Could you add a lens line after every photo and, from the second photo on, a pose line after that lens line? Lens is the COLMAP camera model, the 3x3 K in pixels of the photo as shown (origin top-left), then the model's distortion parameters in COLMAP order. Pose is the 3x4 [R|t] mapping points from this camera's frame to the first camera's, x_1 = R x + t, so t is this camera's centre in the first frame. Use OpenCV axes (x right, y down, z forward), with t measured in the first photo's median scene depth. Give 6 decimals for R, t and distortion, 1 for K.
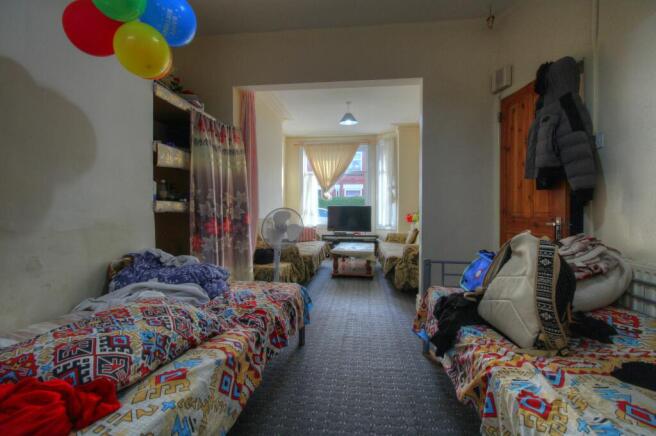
lens RADIAL K [[305.8, 0, 330.8], [0, 305.8, 214.3], [0, 0, 1]] dist [0.001753, -0.013765]
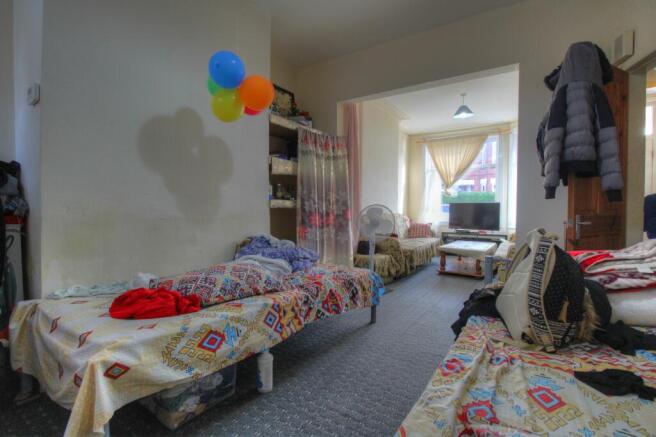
lens RADIAL K [[305.8, 0, 330.8], [0, 305.8, 214.8], [0, 0, 1]] dist [0.001753, -0.013765]
pose [[0.892647, 0.013543, -0.450552, 0.252149], [-0.008092, 0.999869, 0.014023, 0.002508], [0.450683, -0.008872, 0.892640, -0.093193]]
